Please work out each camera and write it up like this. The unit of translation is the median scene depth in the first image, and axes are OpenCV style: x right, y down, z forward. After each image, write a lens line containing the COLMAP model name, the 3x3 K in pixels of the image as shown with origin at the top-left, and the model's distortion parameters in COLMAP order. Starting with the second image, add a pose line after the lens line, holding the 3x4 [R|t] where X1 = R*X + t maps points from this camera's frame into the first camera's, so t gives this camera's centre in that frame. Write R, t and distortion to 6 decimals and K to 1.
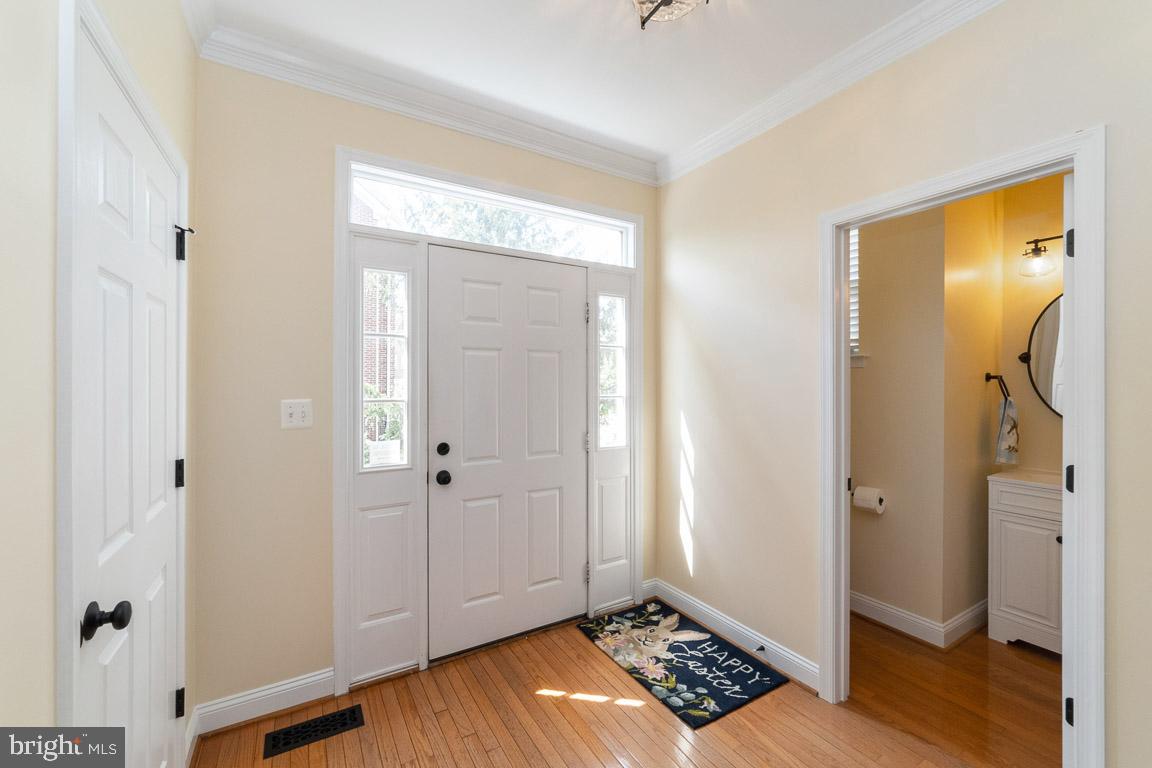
lens RADIAL K [[459.7, 0, 571.1], [0, 459.7, 381.5], [0, 0, 1]] dist [-0.015124, 0.002675]
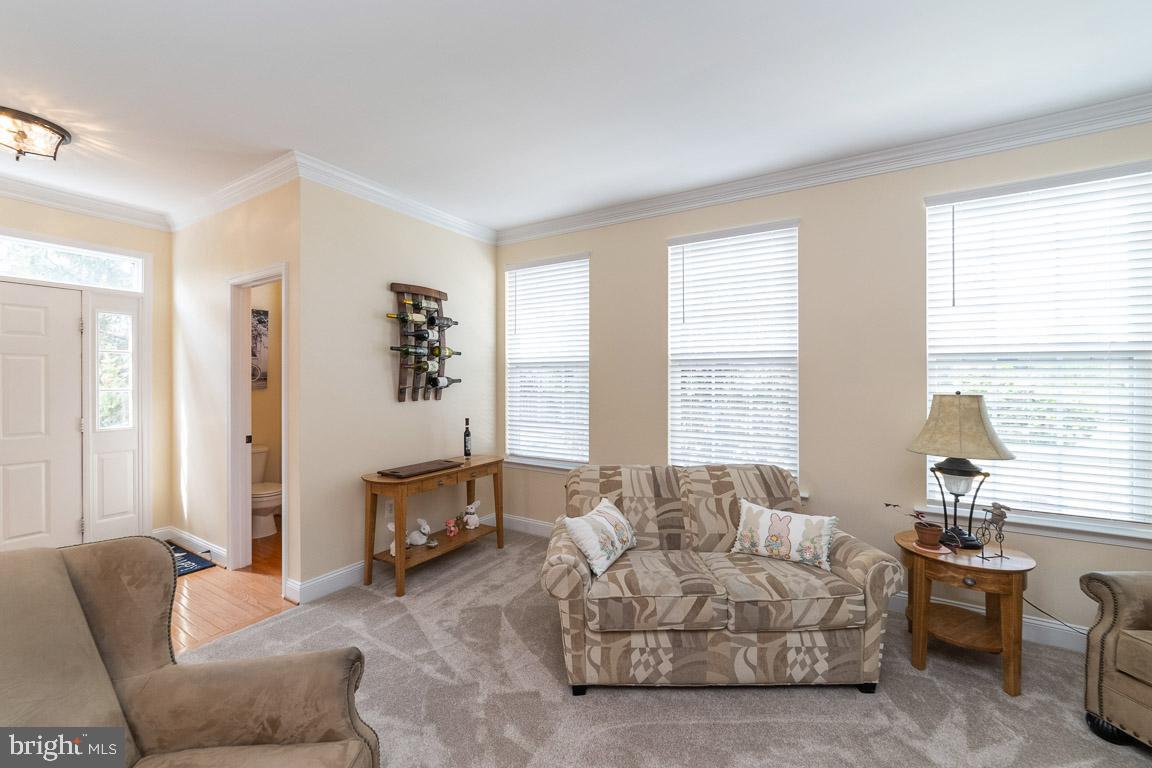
lens RADIAL K [[459.7, 0, 579.5], [0, 459.7, 381.8], [0, 0, 1]] dist [-0.015124, 0.002675]
pose [[0.879435, -0.003495, 0.476007, 0.639076], [0.002299, 0.999993, 0.003095, 0.007541], [-0.476014, -0.001628, 0.879436, -0.767440]]
